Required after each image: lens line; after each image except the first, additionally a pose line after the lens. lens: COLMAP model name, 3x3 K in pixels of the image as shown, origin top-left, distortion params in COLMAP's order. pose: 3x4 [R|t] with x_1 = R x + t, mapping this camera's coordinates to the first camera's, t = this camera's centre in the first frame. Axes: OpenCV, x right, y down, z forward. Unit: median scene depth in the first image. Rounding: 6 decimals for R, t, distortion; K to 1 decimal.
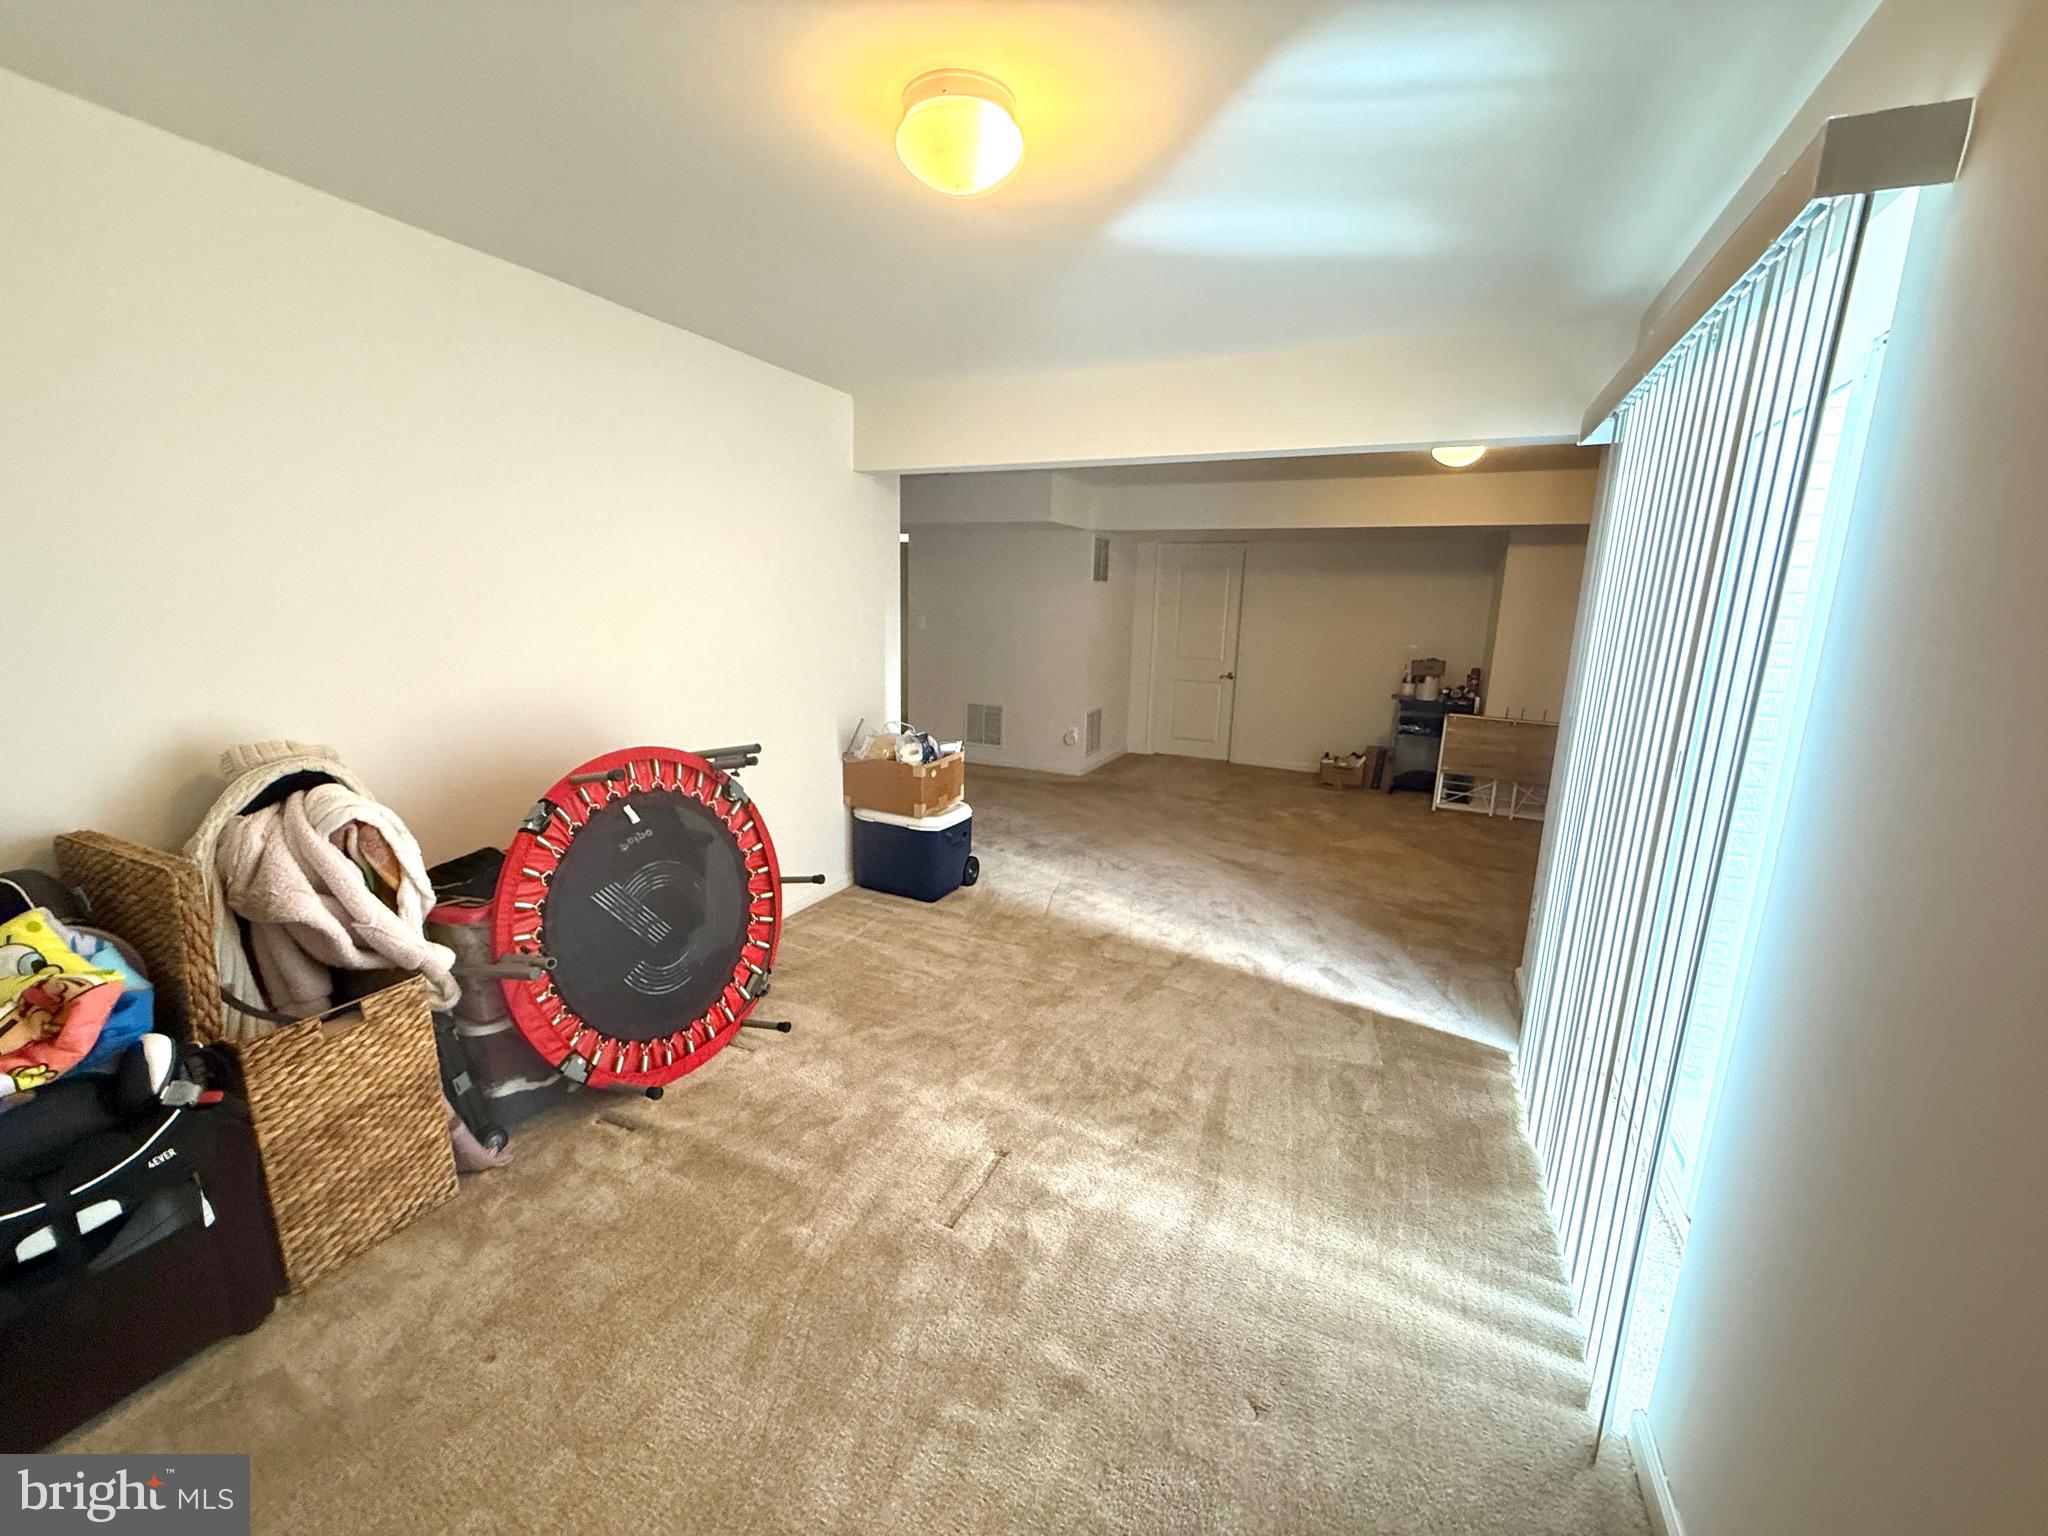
lens RADIAL K [[814.6, 0, 1024.0], [0, 814.6, 768.0], [0, 0, 1]] dist [-0.002532, -0.000293]
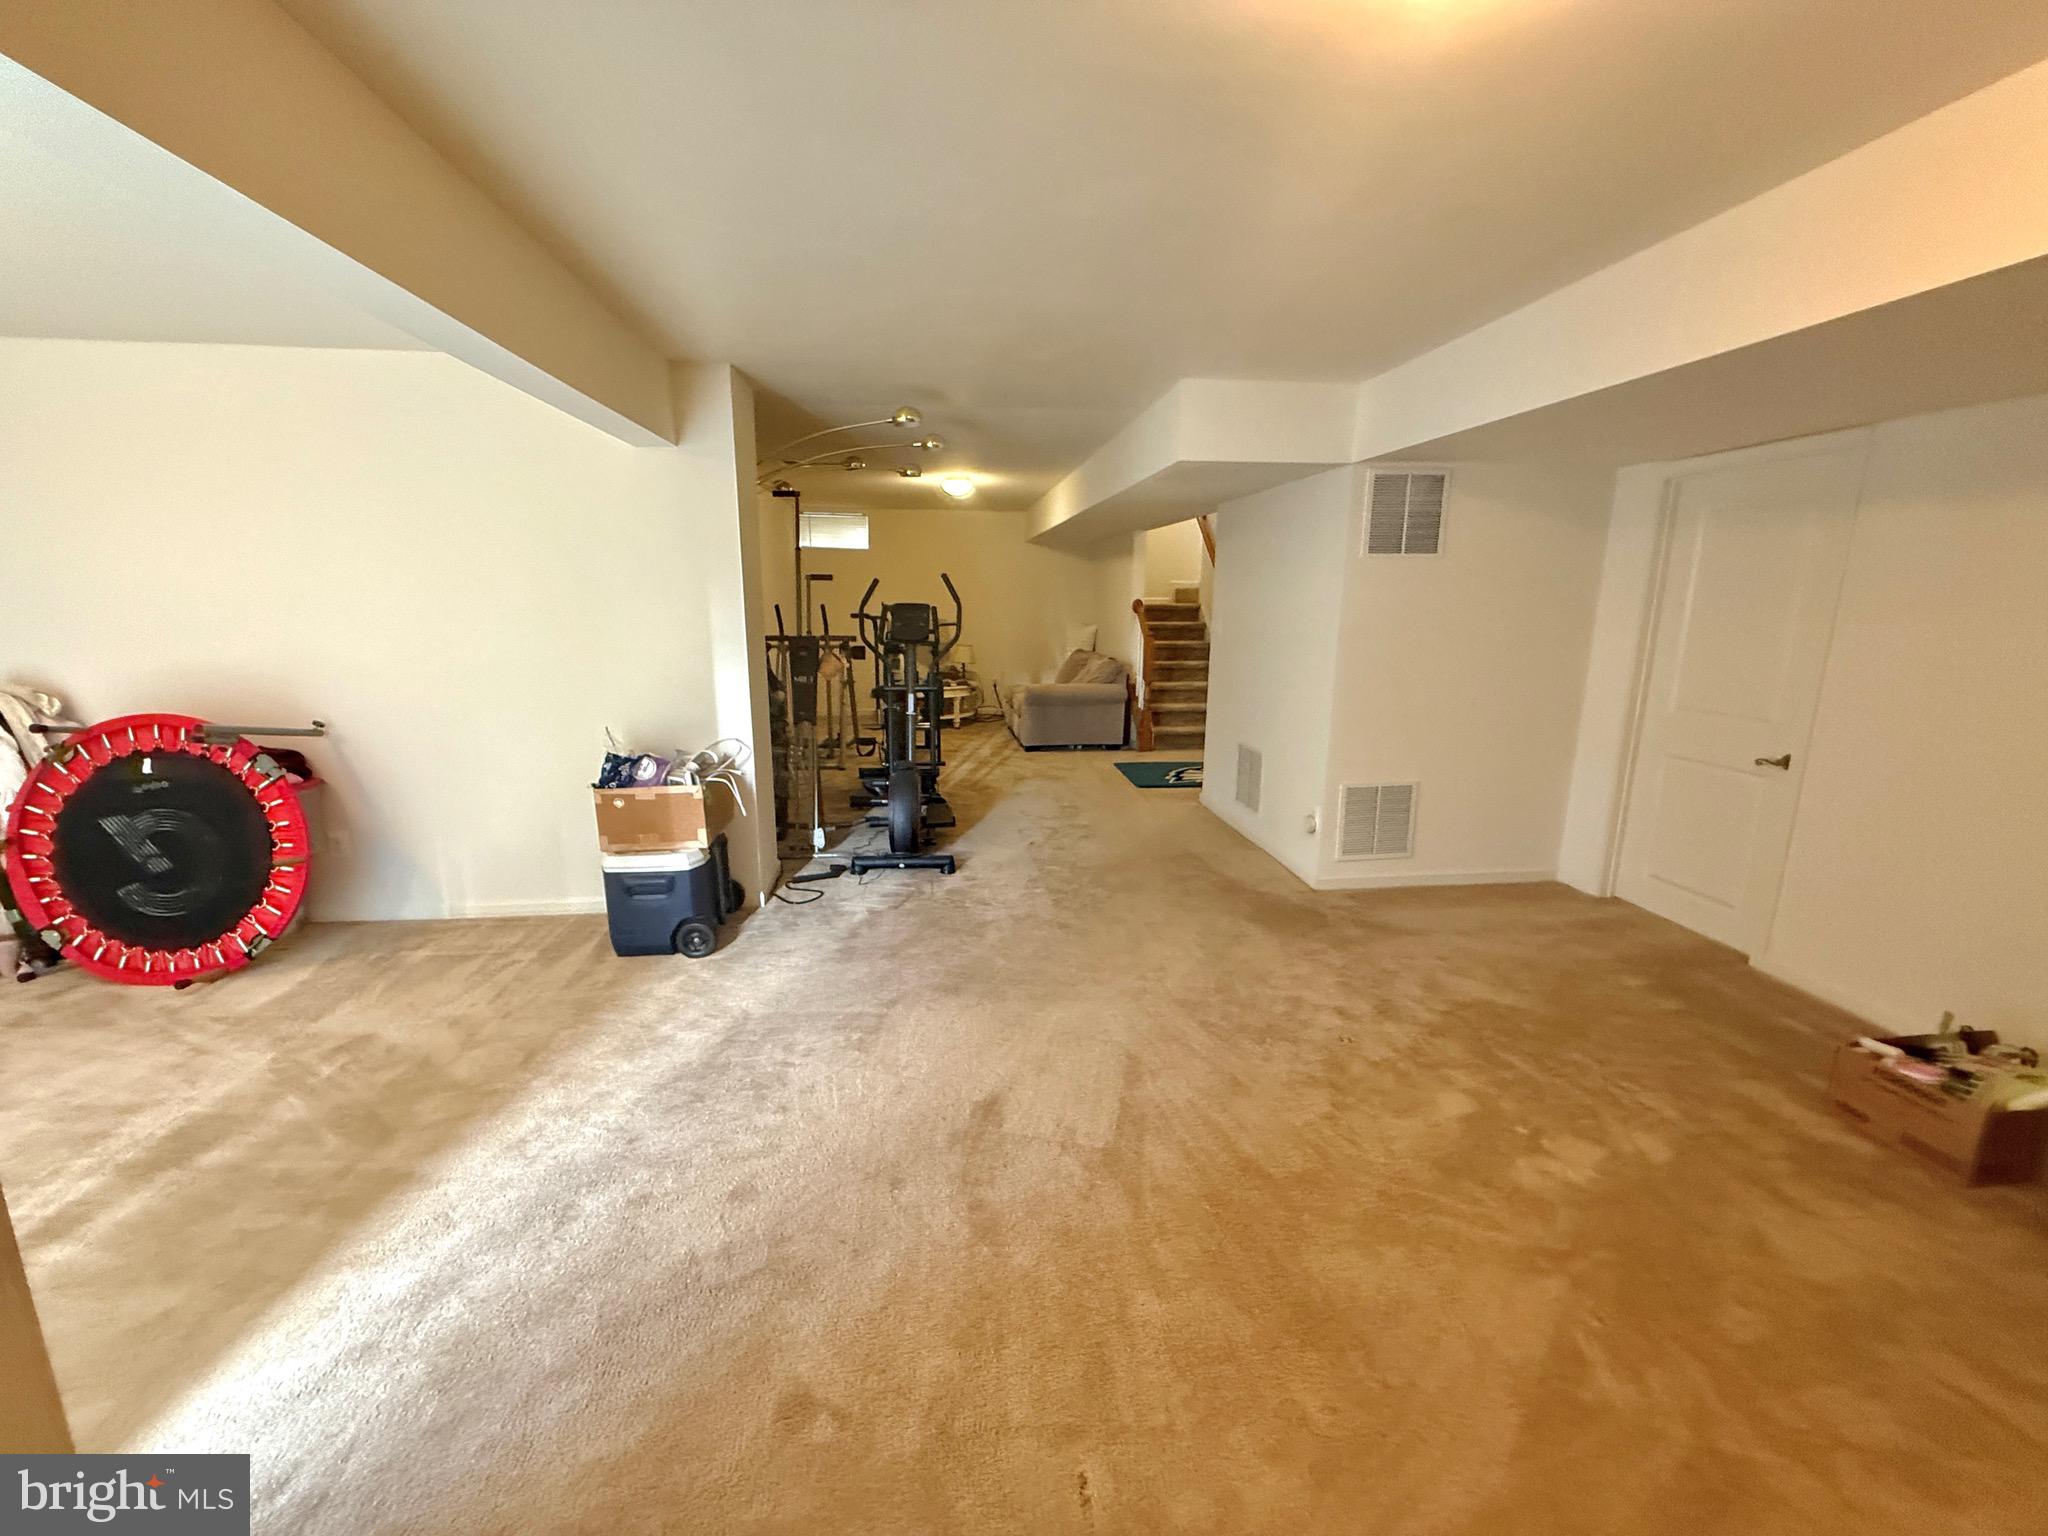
lens RADIAL K [[814.6, 0, 1024.0], [0, 814.6, 768.0], [0, 0, 1]] dist [-0.002532, -0.000293]
pose [[0.523348, 0.147959, -0.839175, 1.206642], [-0.160870, 0.984256, 0.073214, -0.235723], [0.836796, 0.096682, 0.538911, 1.377703]]
